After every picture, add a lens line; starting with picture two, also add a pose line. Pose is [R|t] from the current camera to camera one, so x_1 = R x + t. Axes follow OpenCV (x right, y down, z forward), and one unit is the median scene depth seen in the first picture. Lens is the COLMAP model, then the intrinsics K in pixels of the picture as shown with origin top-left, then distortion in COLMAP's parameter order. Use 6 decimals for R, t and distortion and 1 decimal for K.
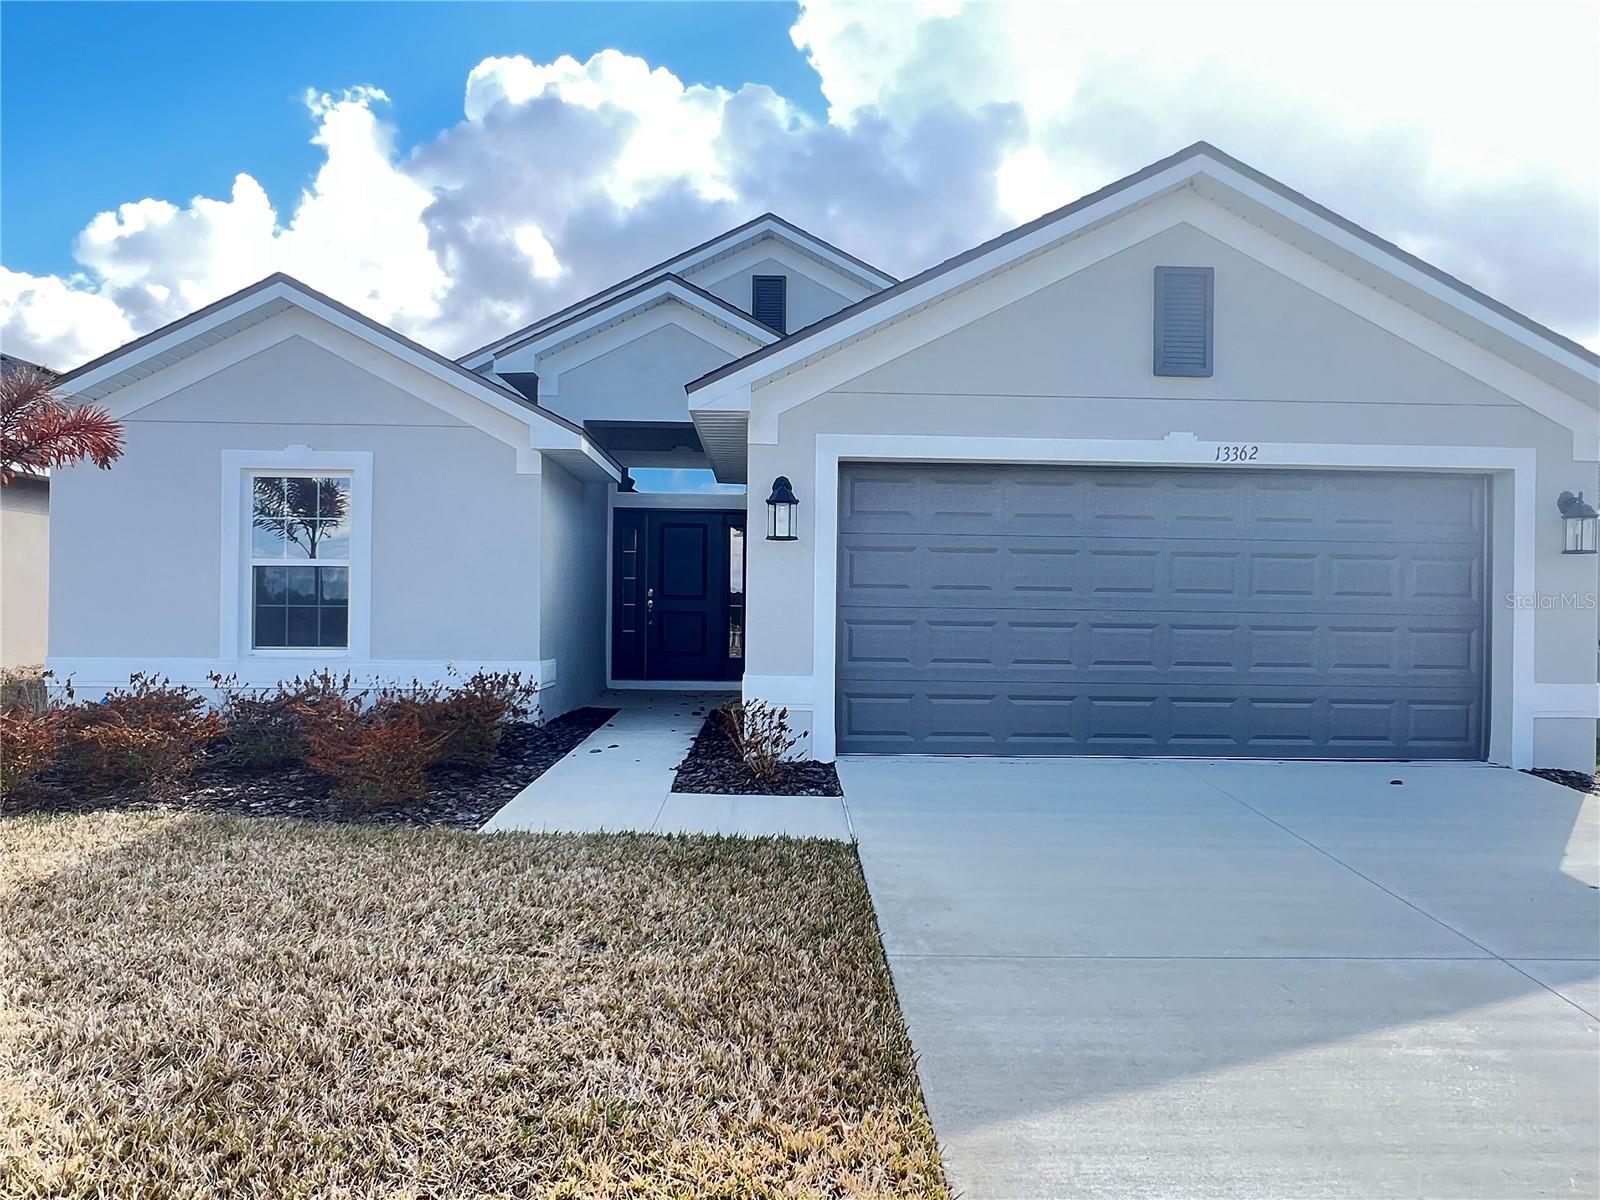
lens RADIAL K [[997.6, 0, 800.1], [0, 997.6, 600.4], [0, 0, 1]] dist [-0.001655, 0.000807]
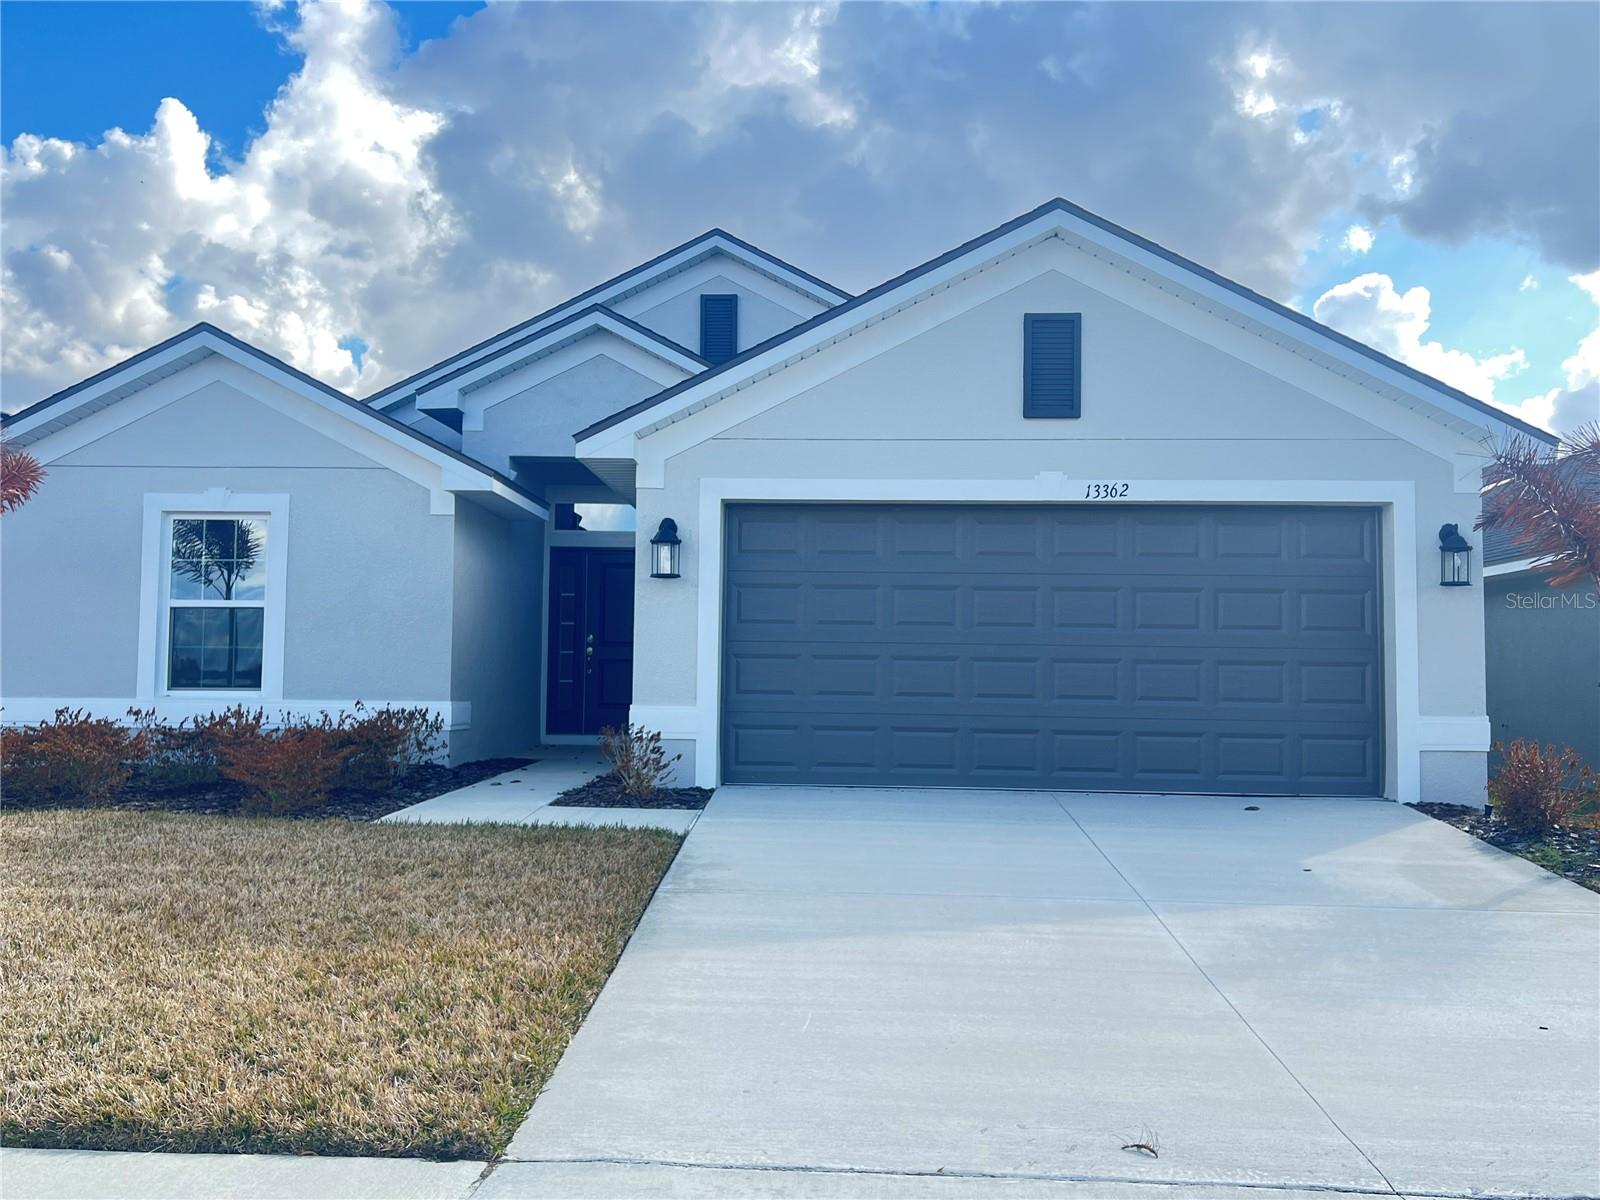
lens RADIAL K [[1397.9, 0, 806.6], [0, 1397.9, 593.2], [0, 0, 1]] dist [0.059236, -0.058806]
pose [[0.998201, -0.006307, -0.059631, 0.205727], [0.002932, 0.998398, -0.056506, 0.038185], [0.059892, 0.056229, 0.996620, -0.441870]]
